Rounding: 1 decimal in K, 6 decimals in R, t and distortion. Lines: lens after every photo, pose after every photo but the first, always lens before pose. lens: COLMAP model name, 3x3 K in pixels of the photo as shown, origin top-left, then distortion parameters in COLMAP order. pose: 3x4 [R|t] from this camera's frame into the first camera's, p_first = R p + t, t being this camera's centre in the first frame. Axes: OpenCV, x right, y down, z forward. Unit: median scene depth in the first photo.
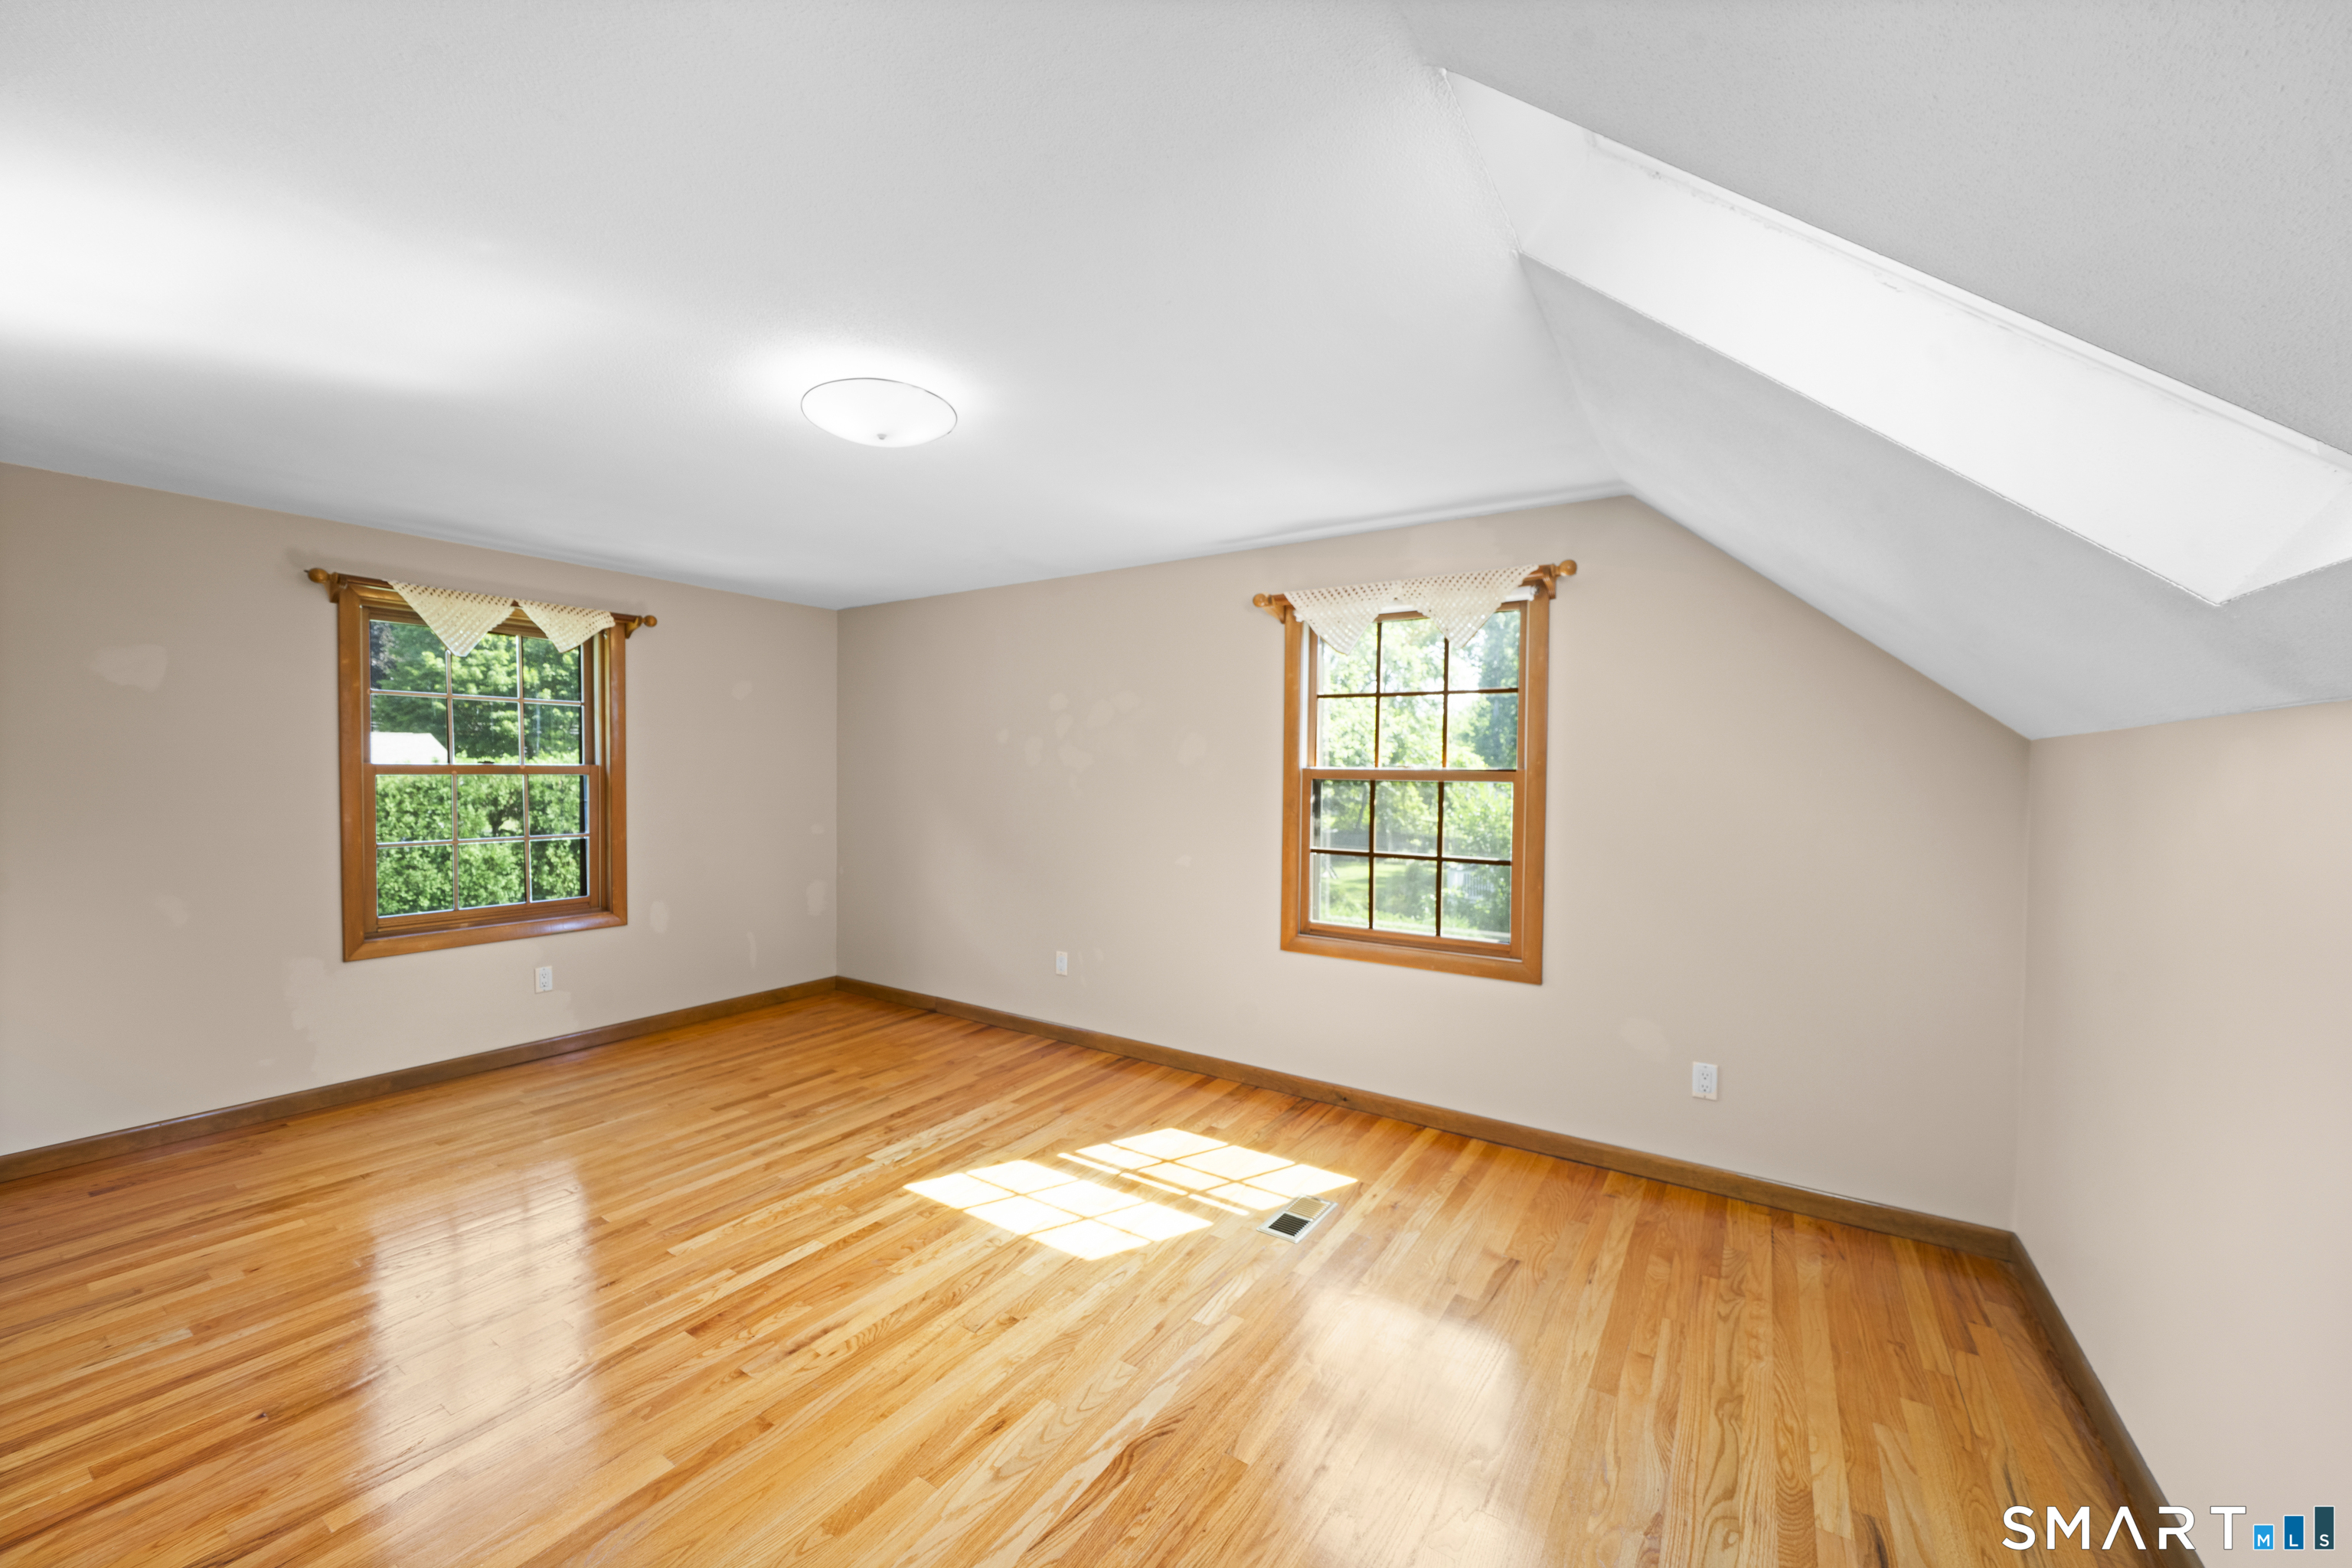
lens RADIAL K [[898.8, 0, 1174.1], [0, 898.8, 801.4], [0, 0, 1]] dist [-0.000120, 0.000074]
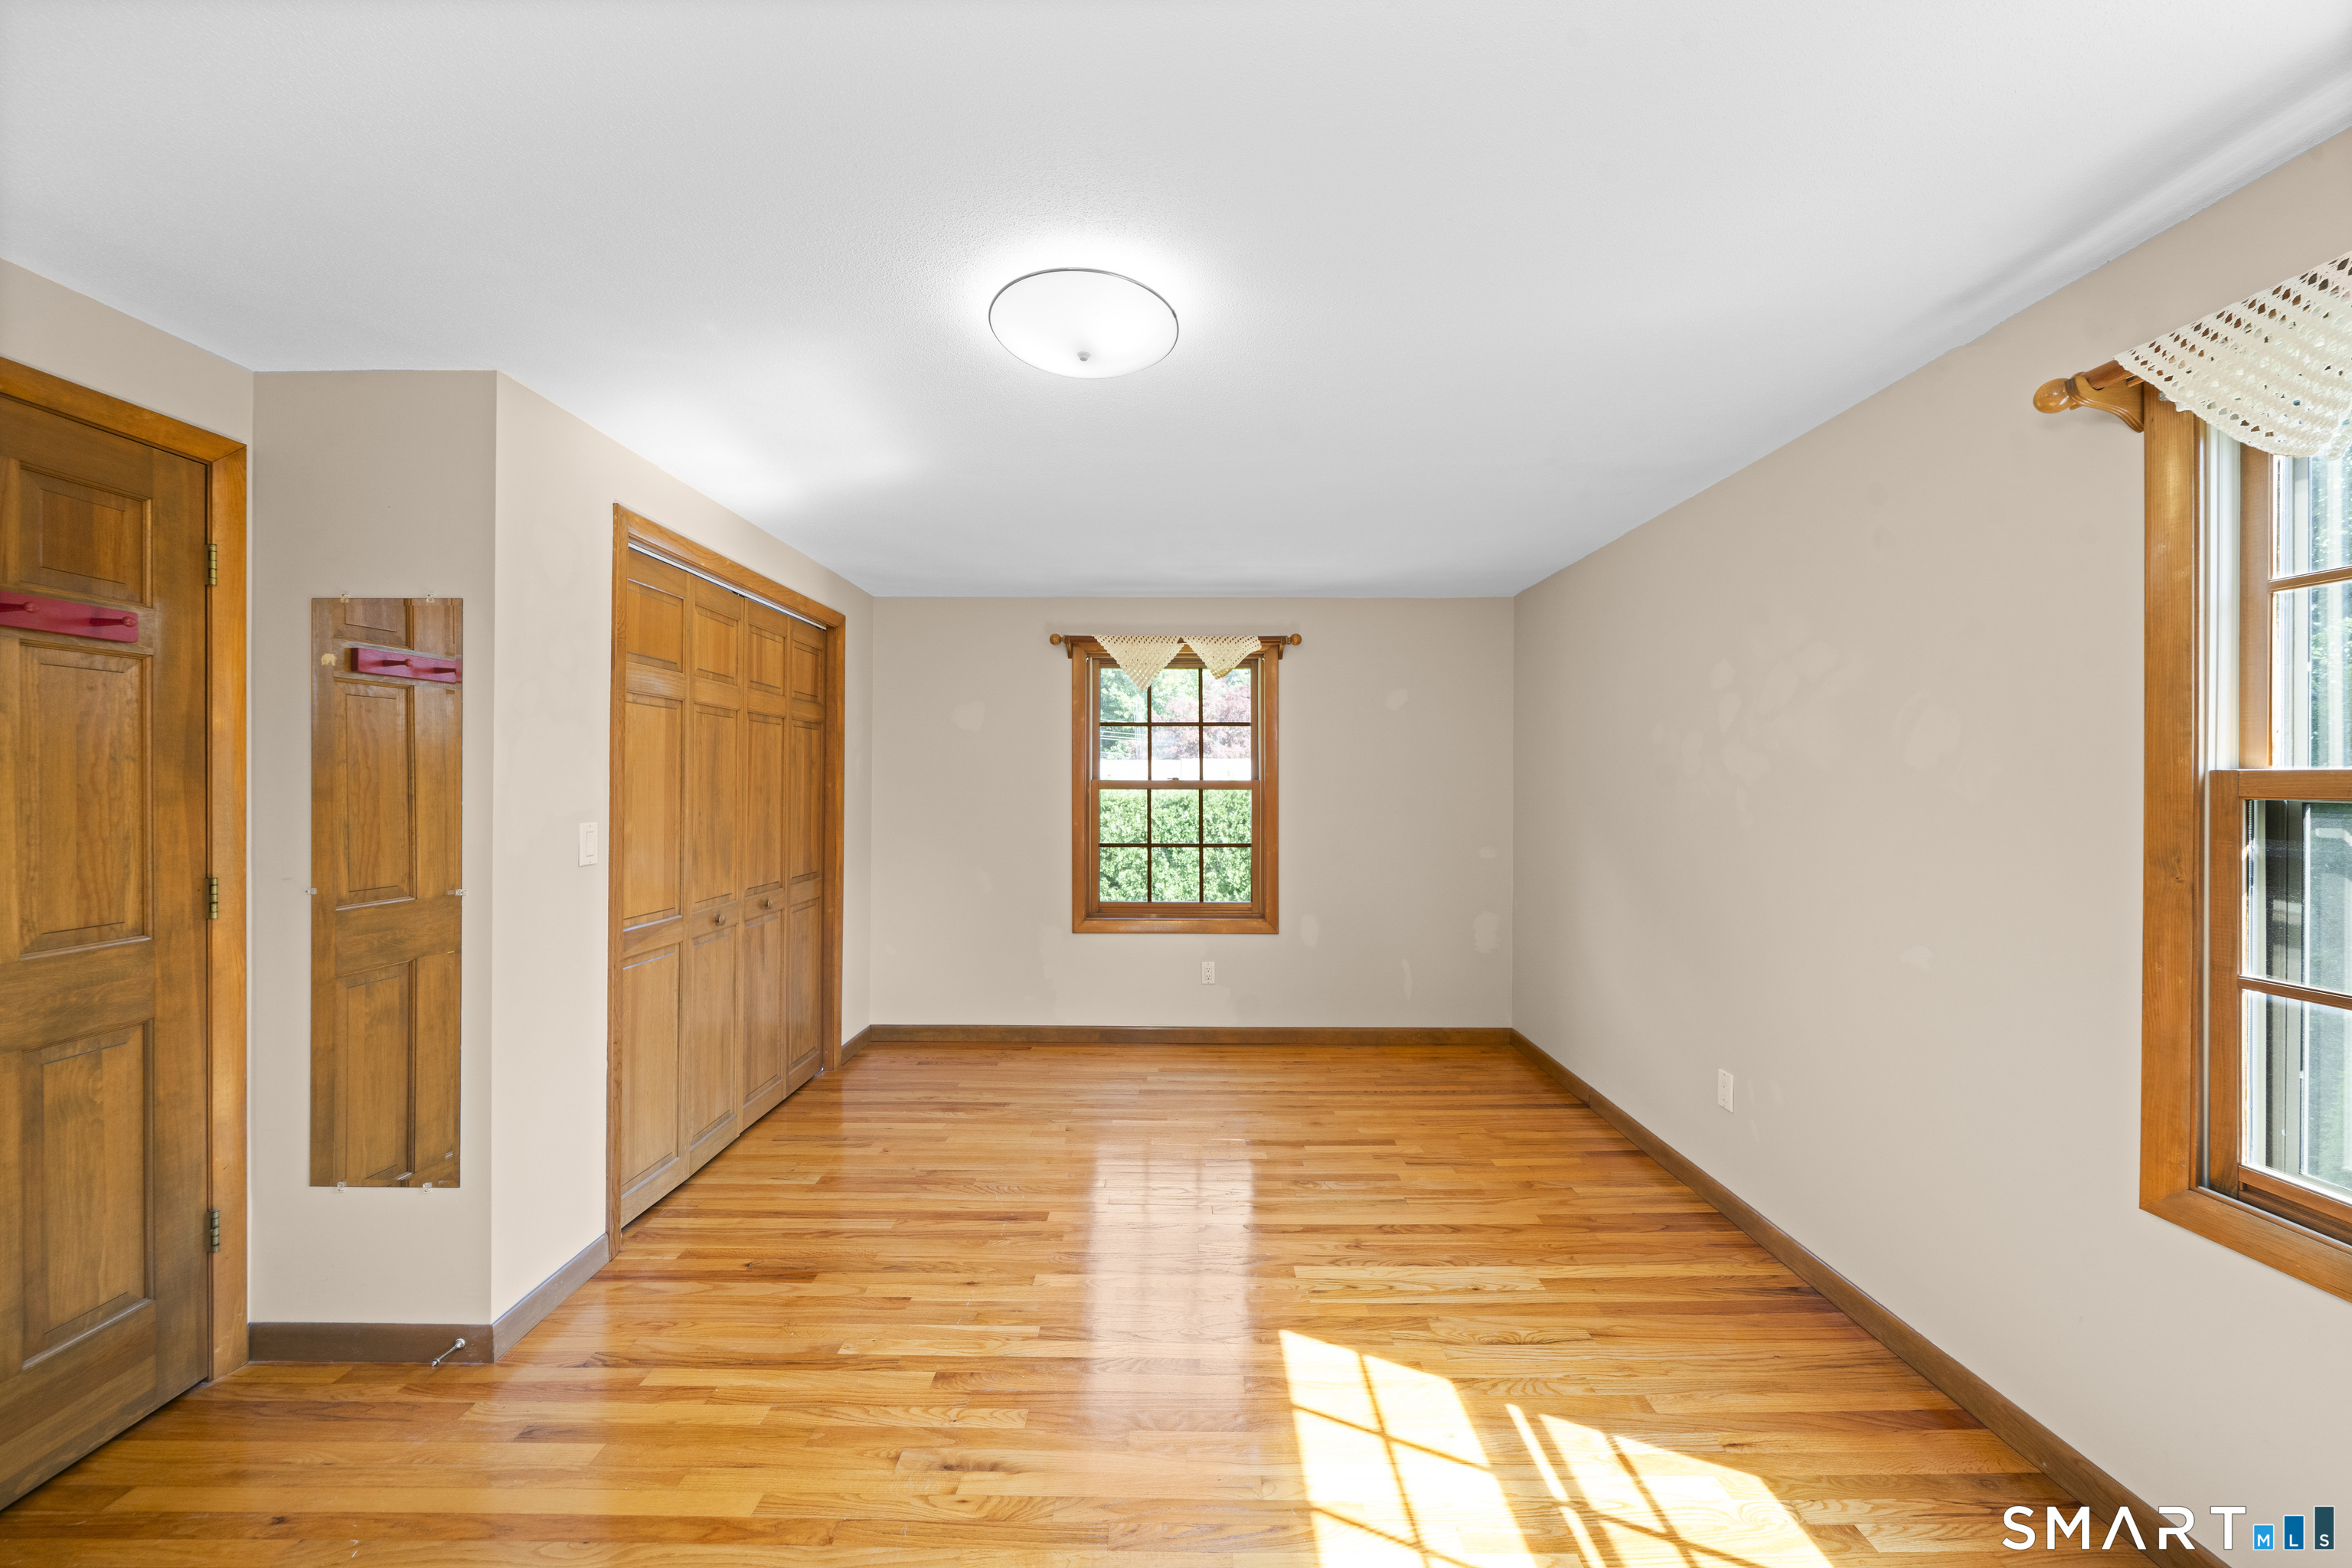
lens RADIAL K [[888.1, 0, 1176.0], [0, 888.1, 784.0], [0, 0, 1]] dist [-0.001529, -0.000009]
pose [[0.541835, -0.005754, -0.840465, 0.240424], [-0.027286, 0.999329, -0.024432, -0.009390], [0.840042, 0.036171, 0.541314, 0.428287]]
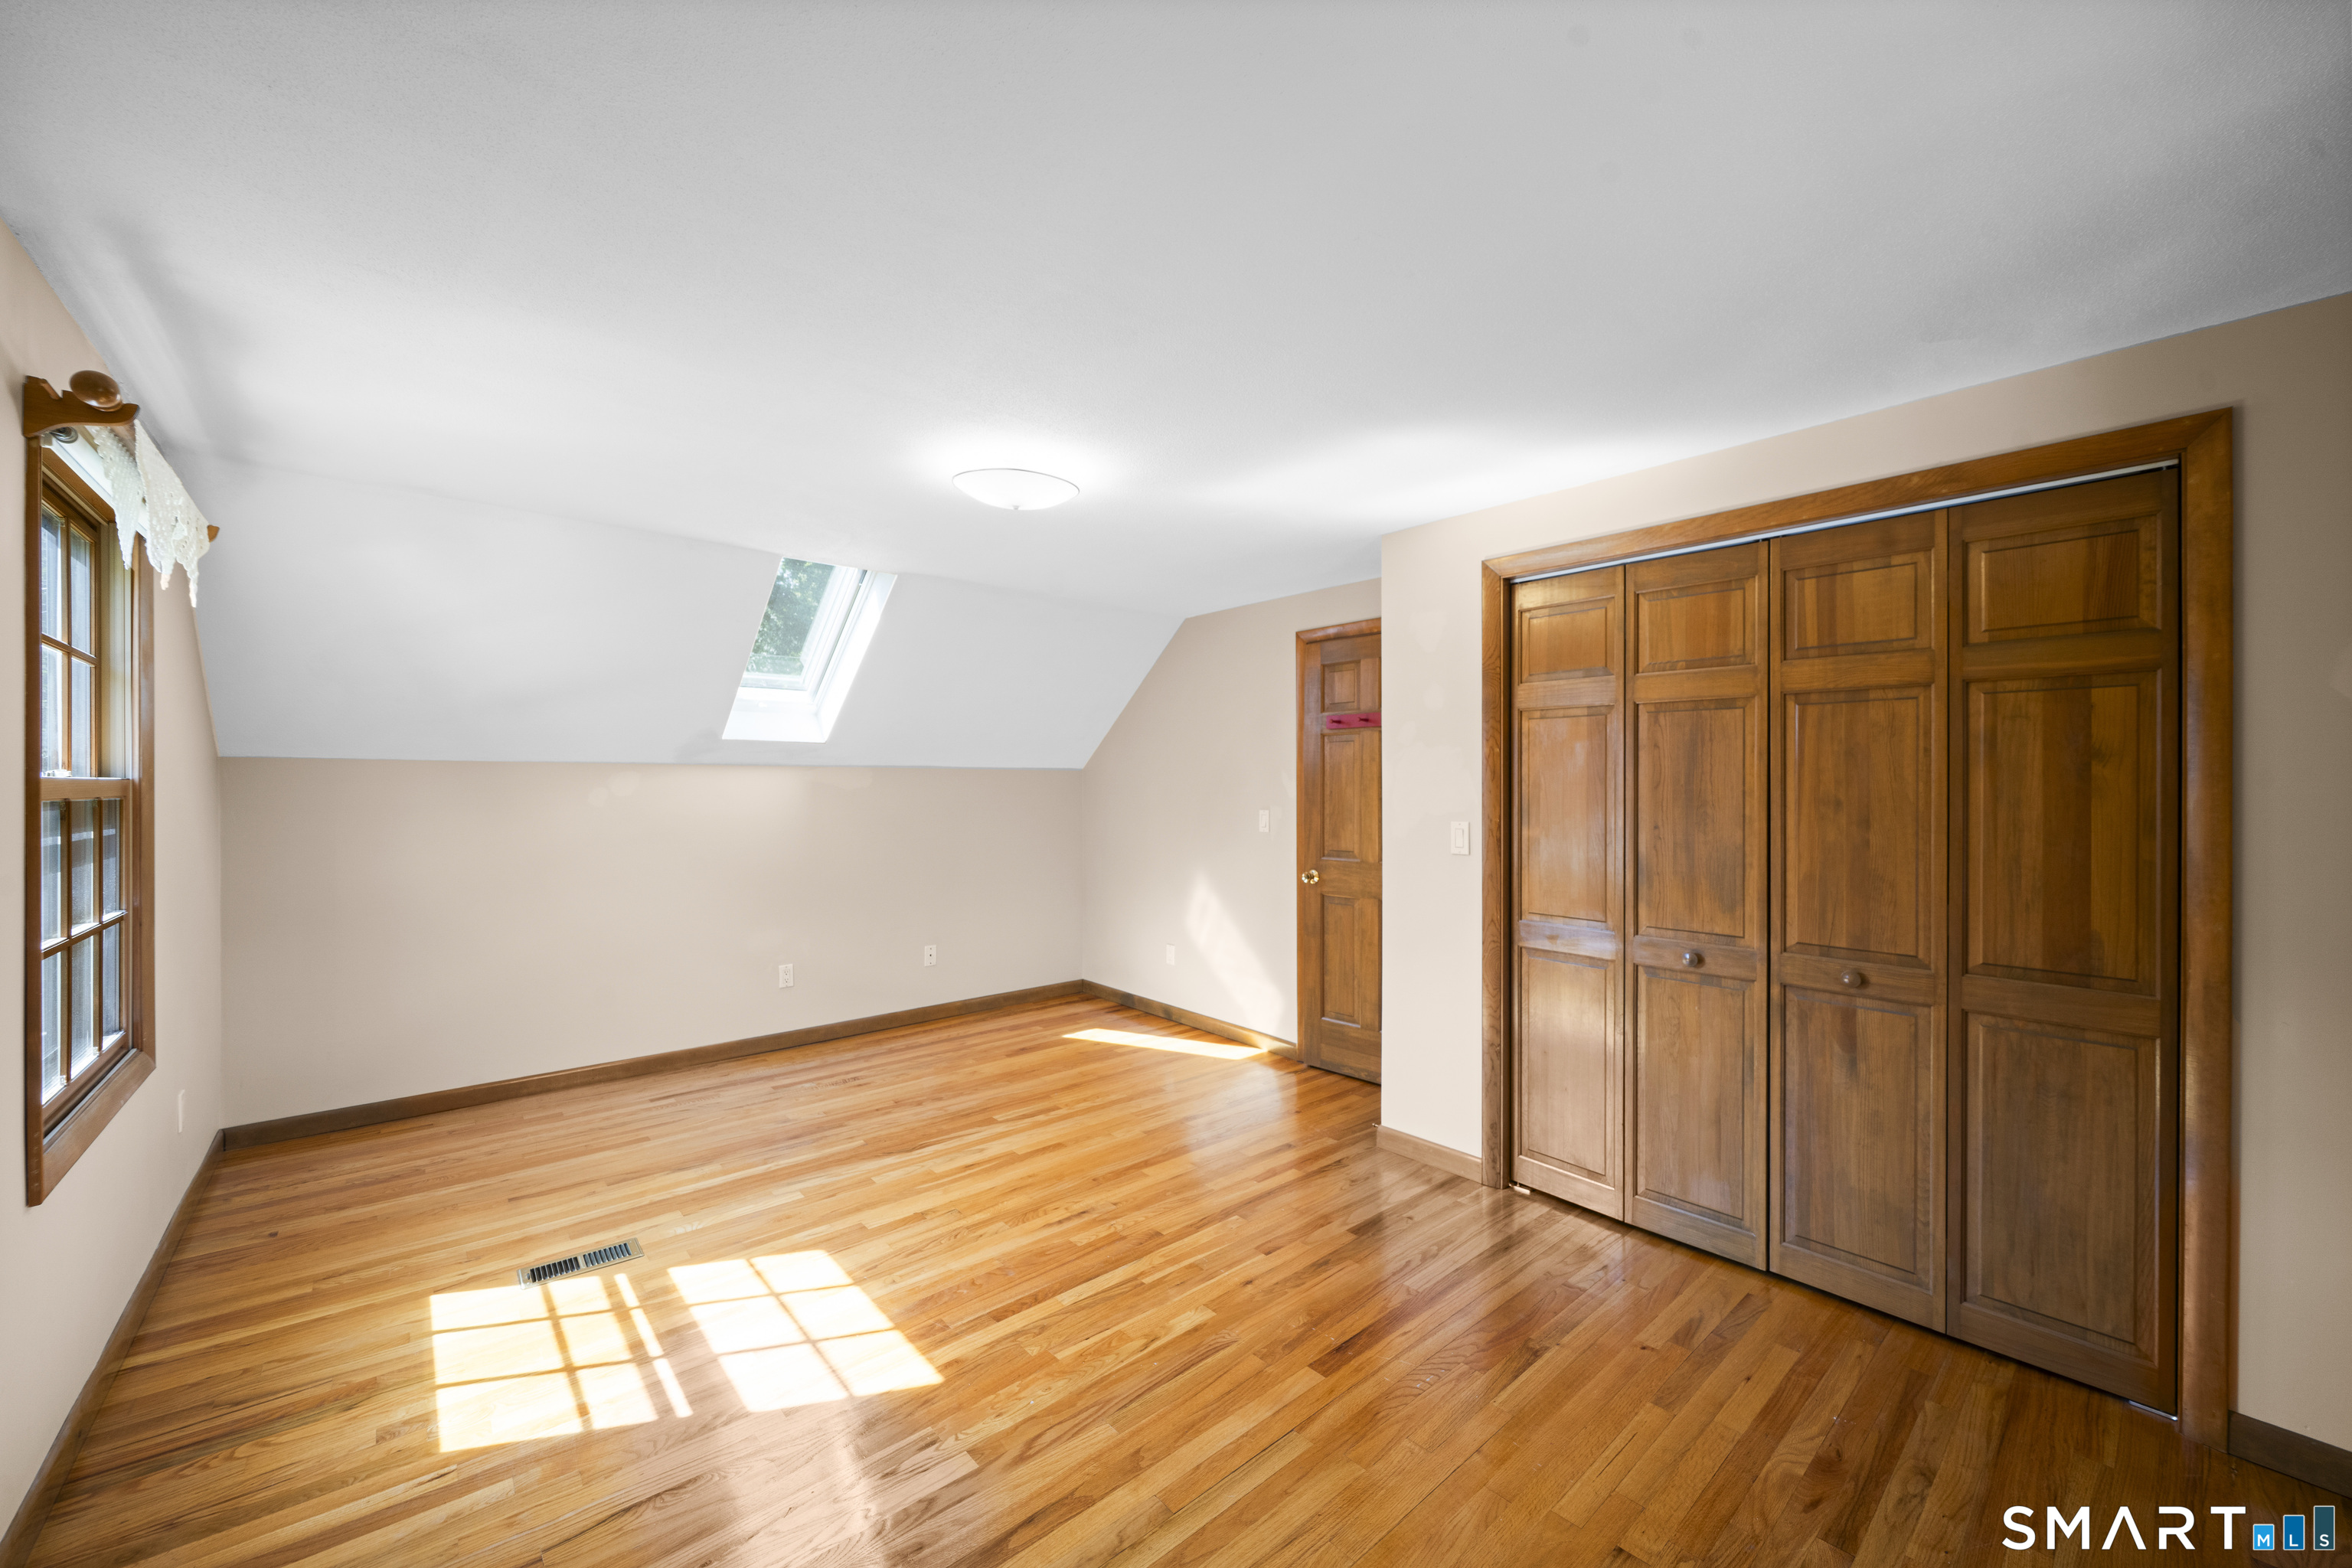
lens RADIAL K [[888.1, 0, 1176.0], [0, 888.1, 784.0], [0, 0, 1]] dist [-0.001529, -0.000009]
pose [[-0.963219, -0.010294, 0.268520, -0.556679], [-0.001230, 0.999424, 0.033902, -0.052191], [-0.268715, 0.032325, -0.962677, 1.361072]]
